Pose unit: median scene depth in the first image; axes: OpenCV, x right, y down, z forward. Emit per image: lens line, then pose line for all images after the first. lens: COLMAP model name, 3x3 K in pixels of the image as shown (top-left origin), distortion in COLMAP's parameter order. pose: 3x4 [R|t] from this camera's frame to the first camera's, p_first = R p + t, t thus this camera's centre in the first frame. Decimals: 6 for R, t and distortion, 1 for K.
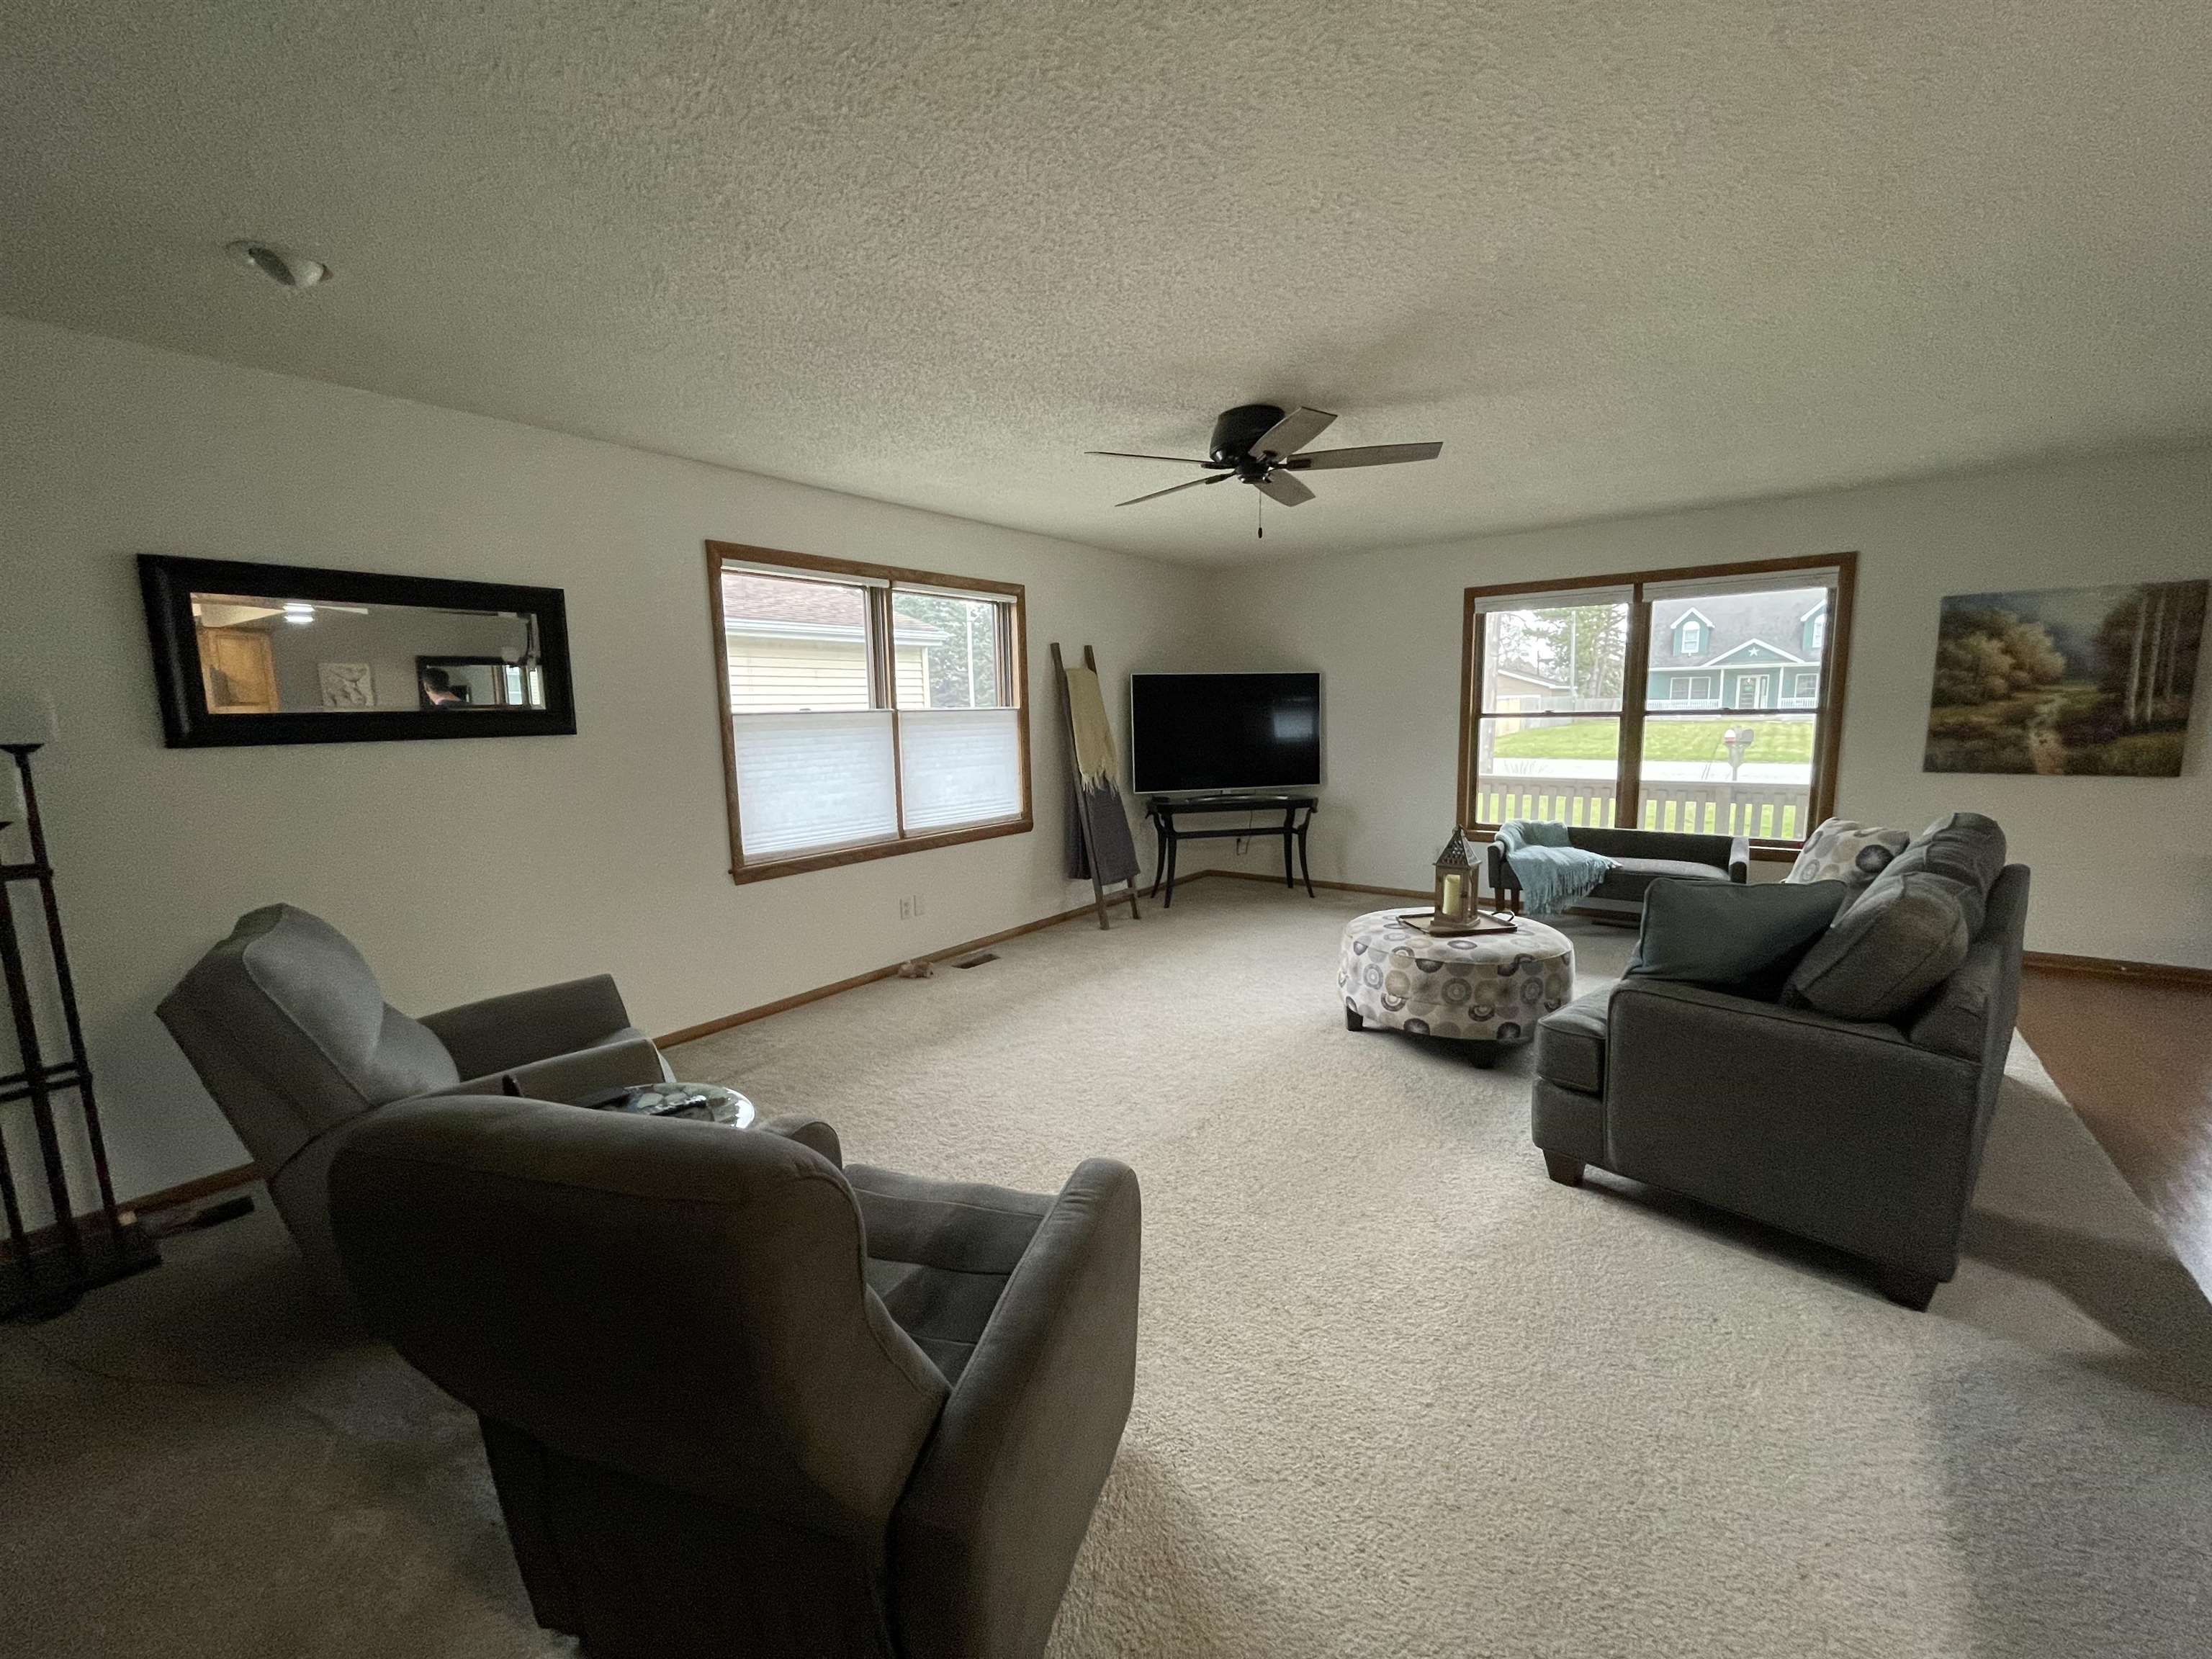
lens RADIAL K [[886.6, 0, 1107.2], [0, 886.6, 830.1], [0, 0, 1]] dist [-0.002571, -0.000270]
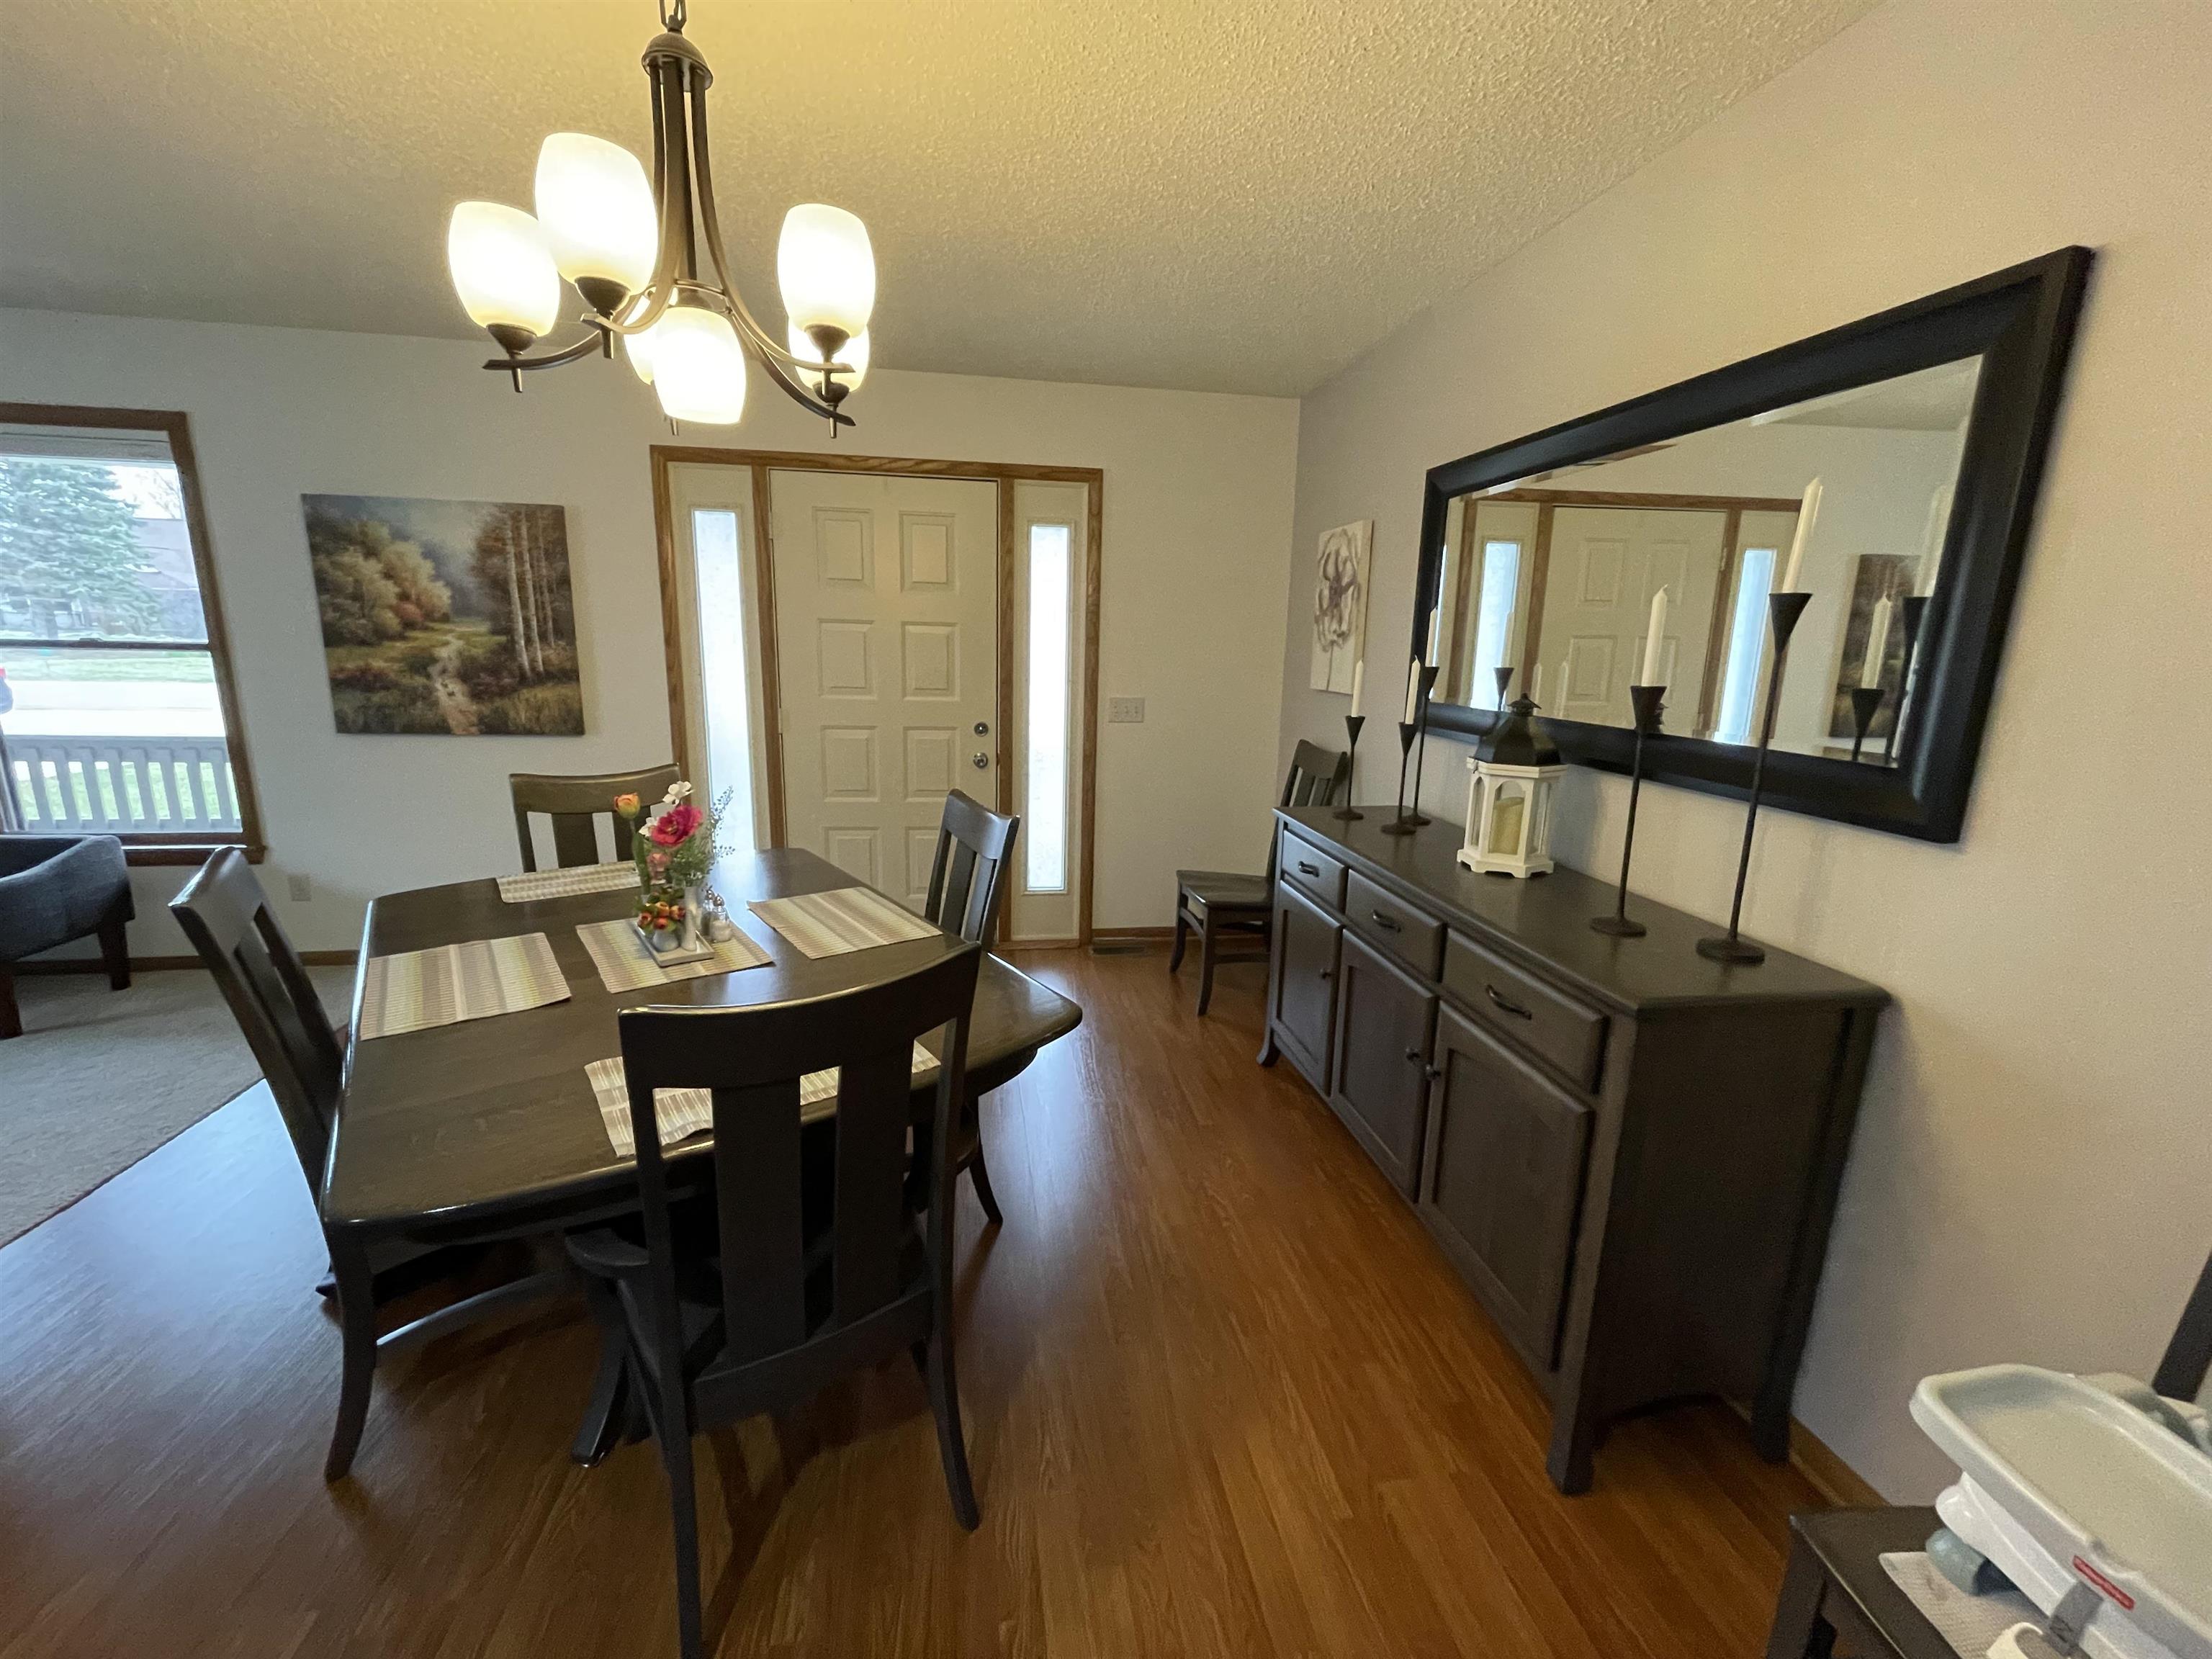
lens RADIAL K [[886.6, 0, 1101.1], [0, 886.6, 828.6], [0, 0, 1]] dist [-0.002571, -0.000270]
pose [[0.688679, -0.111226, 0.716484, 0.876225], [0.063395, 0.993617, 0.093313, -0.016171], [-0.722290, -0.018841, 0.691334, 0.013895]]
